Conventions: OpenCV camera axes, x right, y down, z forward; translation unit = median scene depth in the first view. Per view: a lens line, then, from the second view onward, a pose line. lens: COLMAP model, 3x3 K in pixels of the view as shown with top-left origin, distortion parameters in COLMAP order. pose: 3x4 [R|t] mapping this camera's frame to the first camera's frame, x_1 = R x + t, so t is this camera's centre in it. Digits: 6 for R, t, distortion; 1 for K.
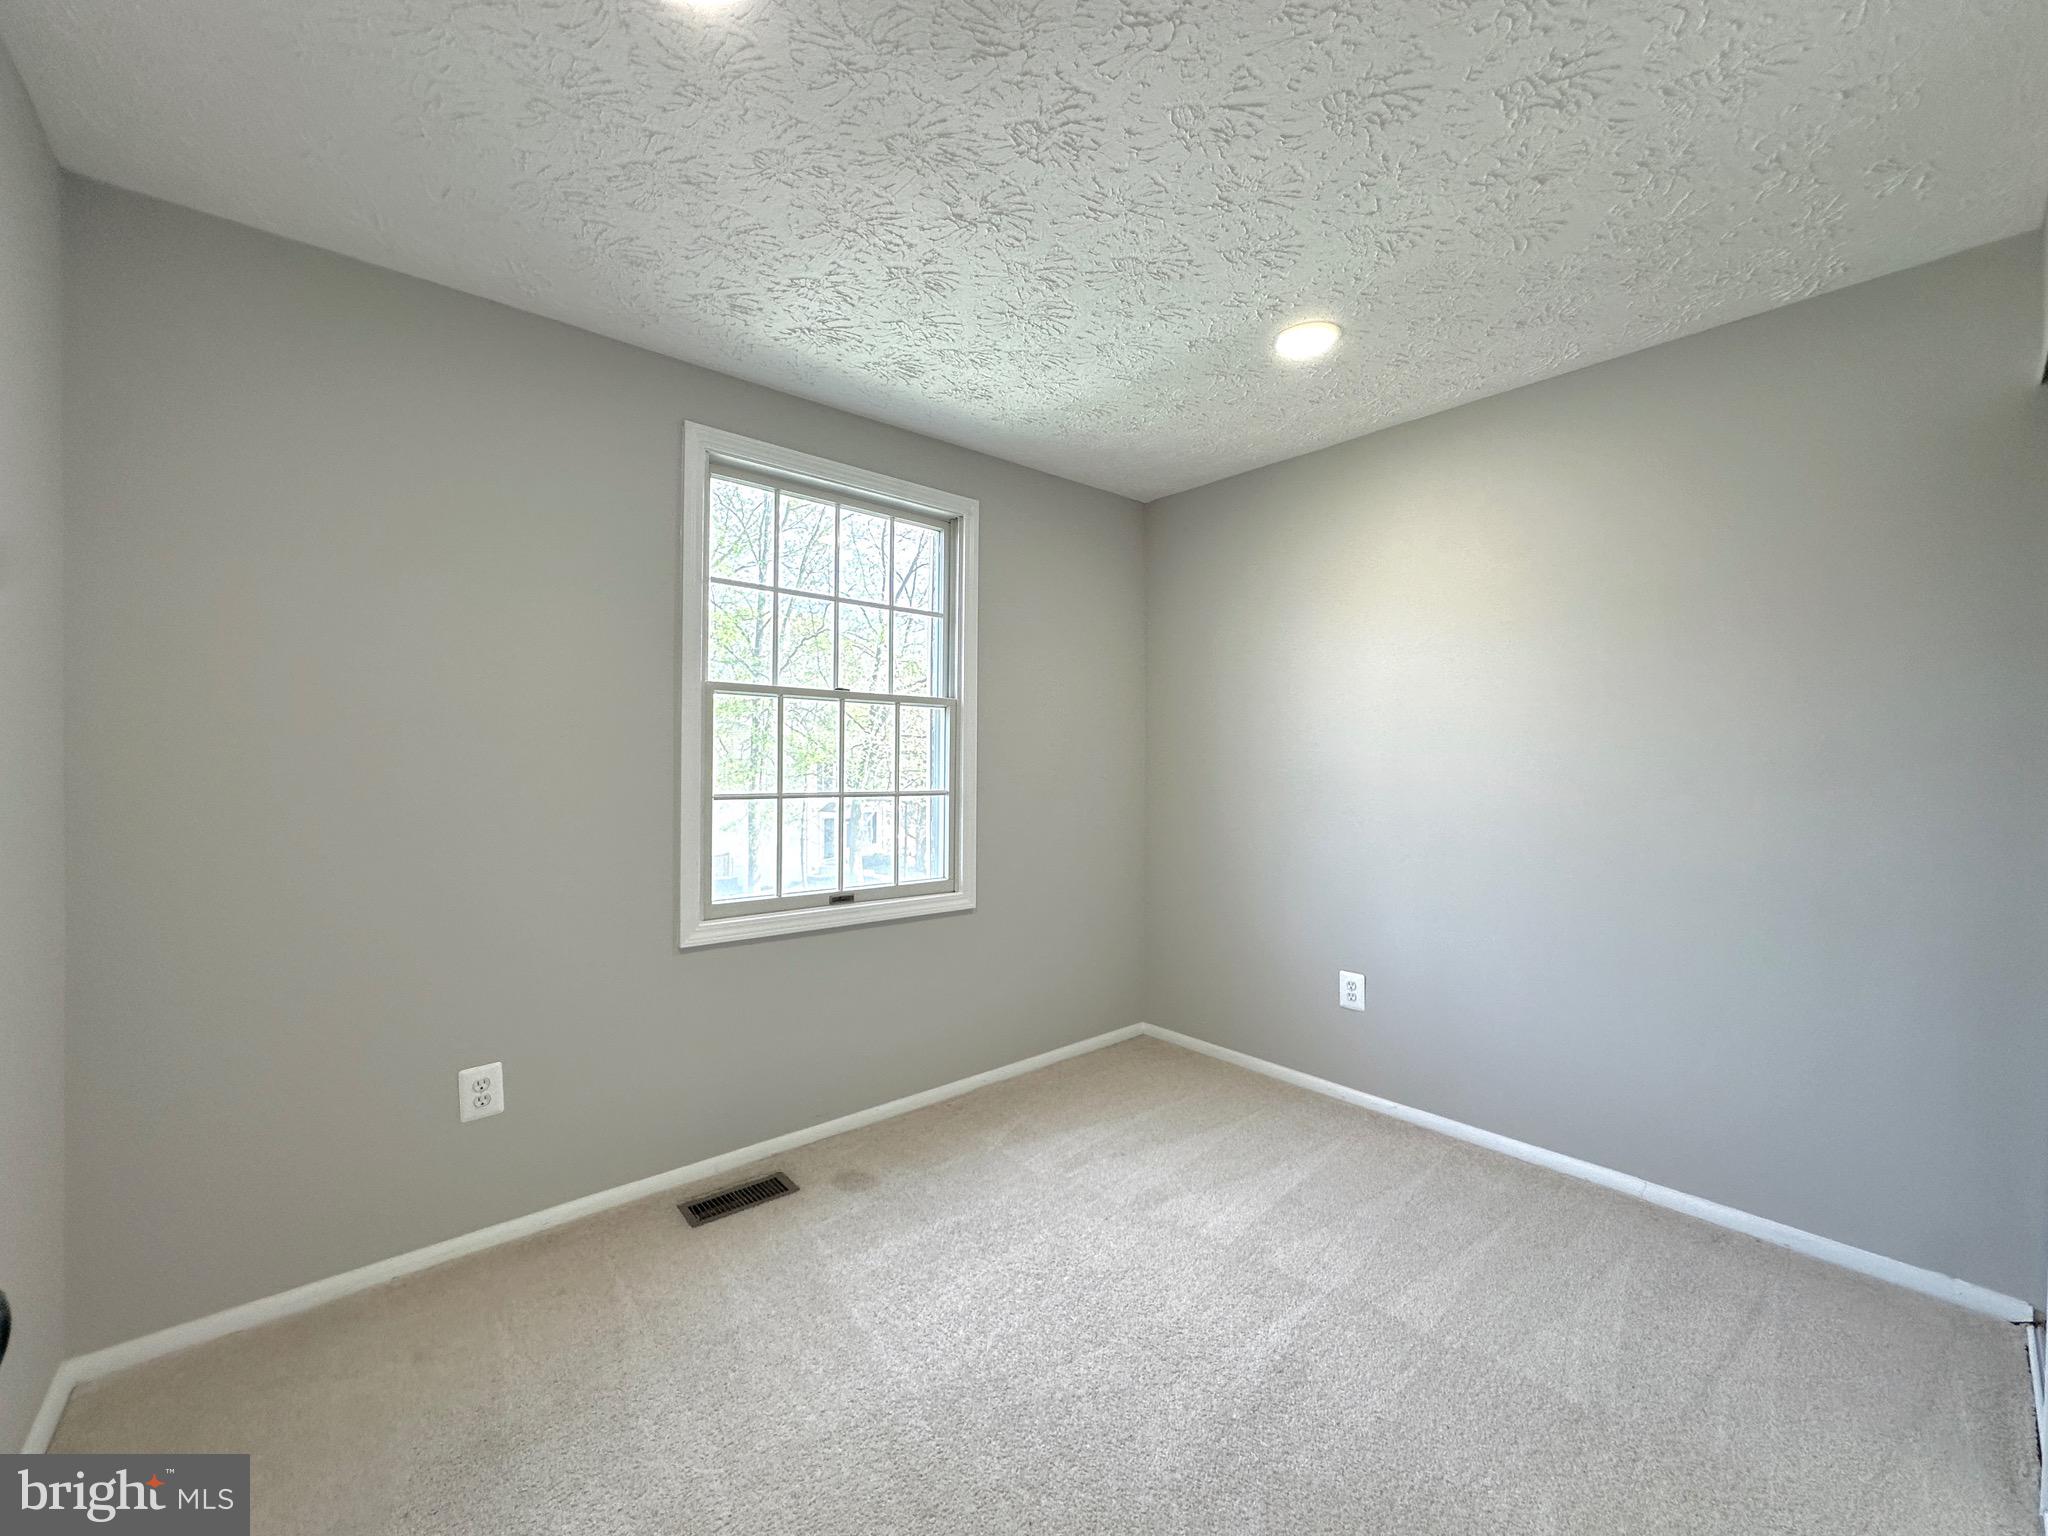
lens RADIAL K [[815.4, 0, 1025.5], [0, 815.4, 766.3], [0, 0, 1]] dist [-0.001609, -0.000101]
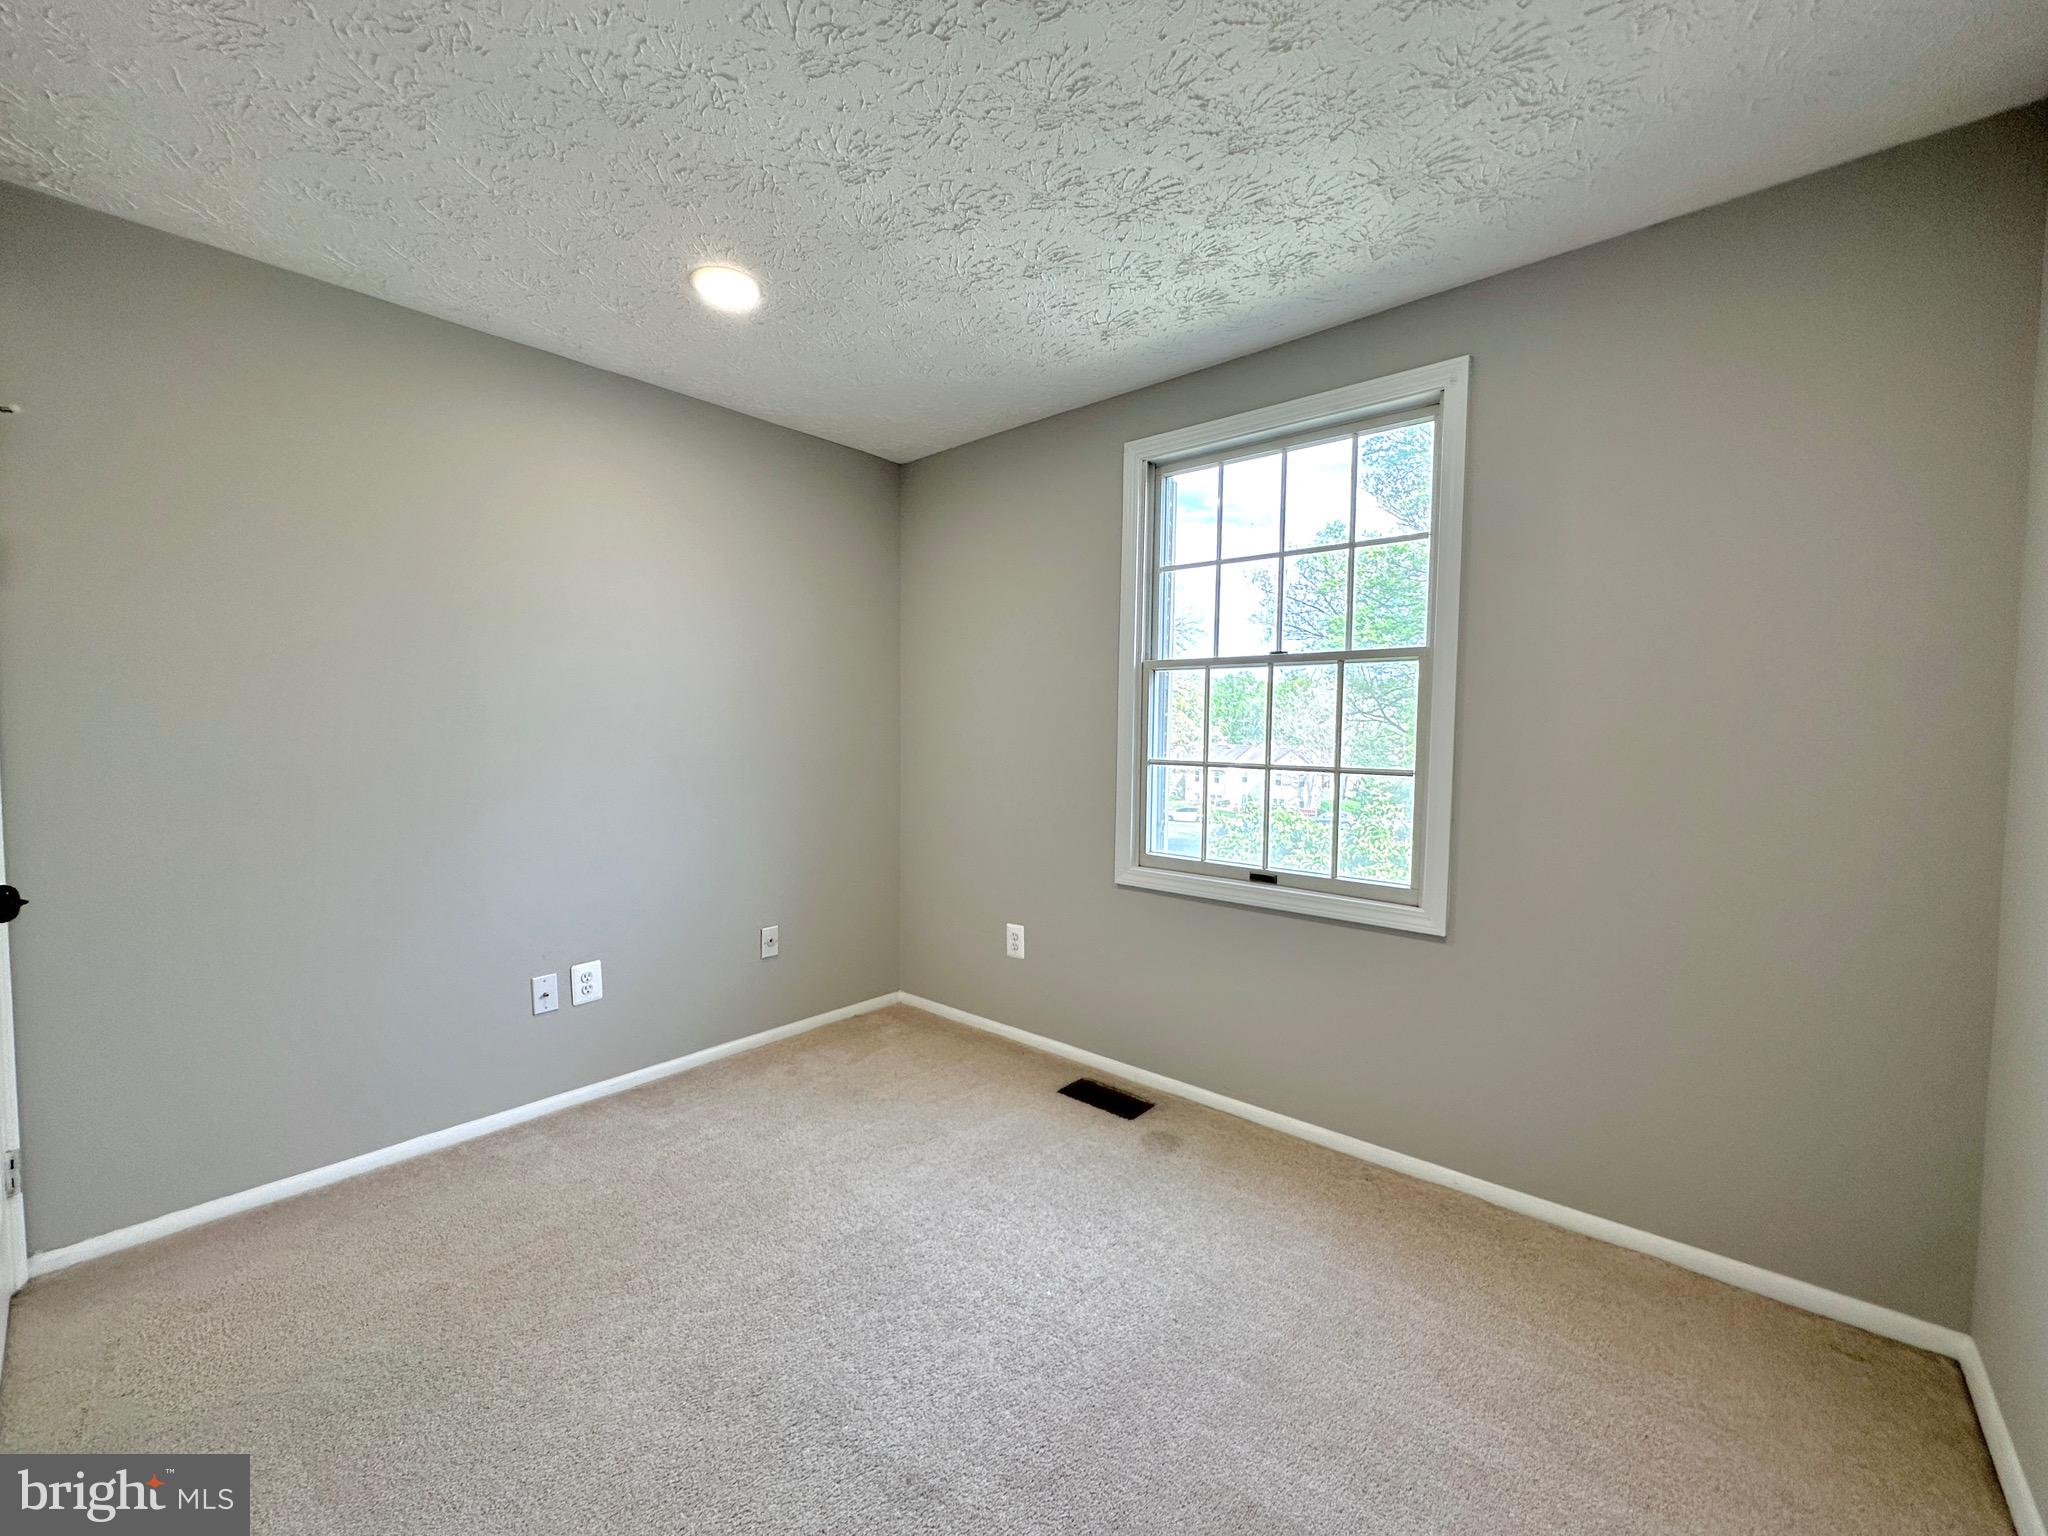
lens RADIAL K [[818.2, 0, 1023.2], [0, 818.2, 768.1], [0, 0, 1]] dist [-0.002710, 0.000107]
pose [[0.145964, 0.041444, -0.988421, 0.703783], [-0.018763, 0.999058, 0.039119, 0.005008], [0.989112, 0.012836, 0.146604, 0.629330]]
